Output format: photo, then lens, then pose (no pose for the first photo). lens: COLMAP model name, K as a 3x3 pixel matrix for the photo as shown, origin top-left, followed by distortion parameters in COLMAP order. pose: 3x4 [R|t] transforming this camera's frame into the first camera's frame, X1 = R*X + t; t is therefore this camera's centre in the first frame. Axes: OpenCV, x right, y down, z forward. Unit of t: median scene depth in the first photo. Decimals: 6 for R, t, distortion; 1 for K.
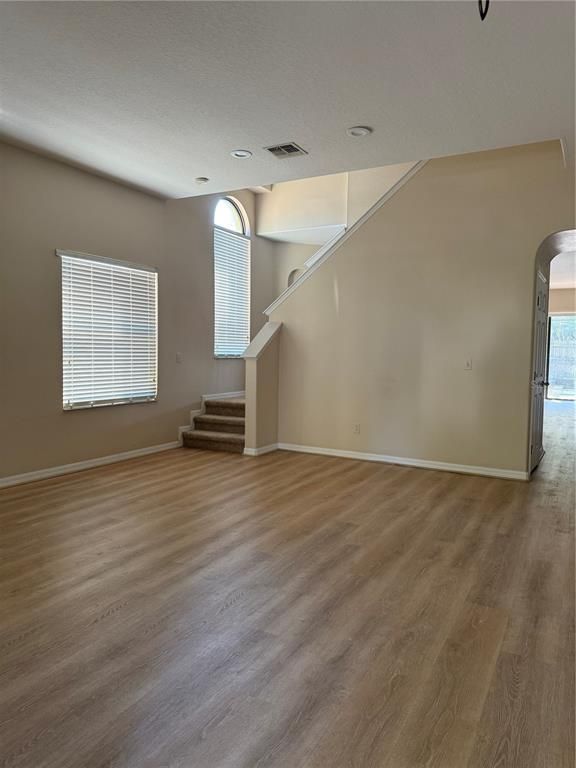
lens RADIAL K [[543.8, 0, 290.3], [0, 543.8, 383.2], [0, 0, 1]] dist [0.035451, -0.002917]
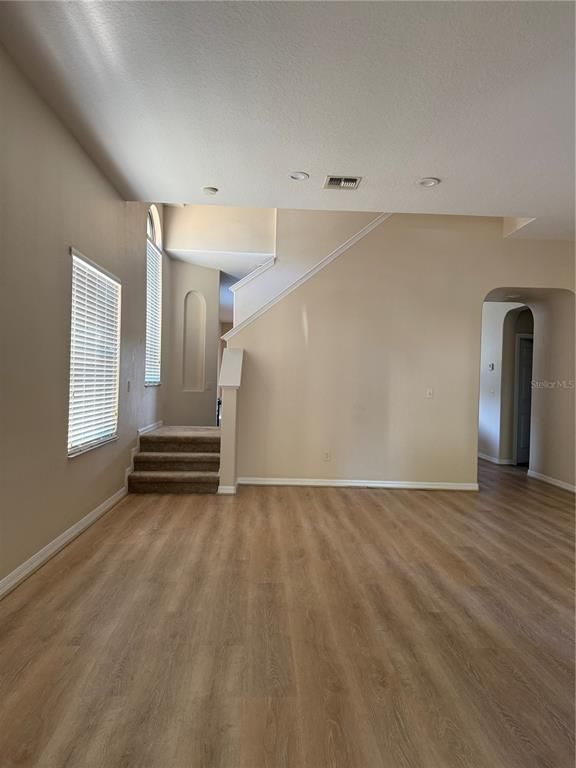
lens RADIAL K [[543.8, 0, 290.3], [0, 543.8, 383.2], [0, 0, 1]] dist [0.035451, -0.002917]
pose [[0.854346, 0.003767, 0.519692, -0.457334], [0.018705, 0.999103, -0.037993, -0.015776], [-0.519369, 0.042180, 0.853509, 0.160573]]
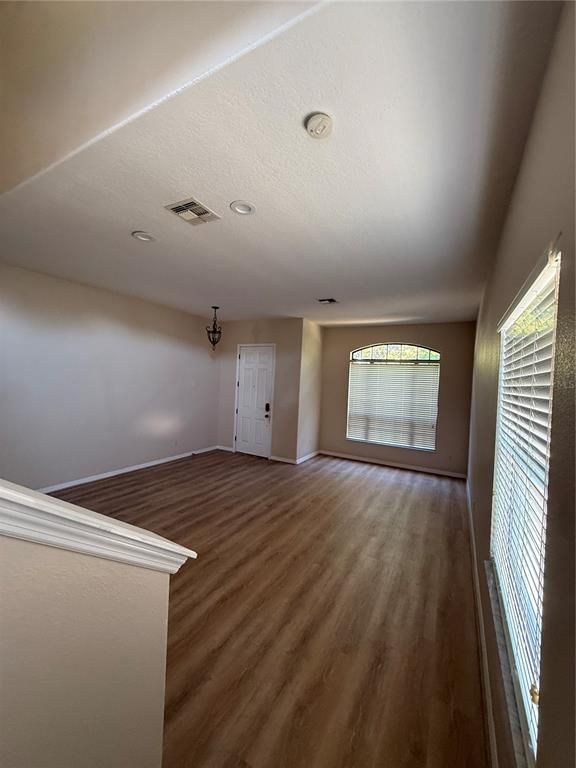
lens RADIAL K [[306.1, 0, 288.5], [0, 306.1, 380.6], [0, 0, 1]] dist [0.001700, 0.000042]
pose [[-0.998144, -0.060883, -0.001201, -0.133028], [-0.060822, 0.995782, 0.068688, -0.149303], [-0.002986, 0.068633, -0.997637, 1.137915]]
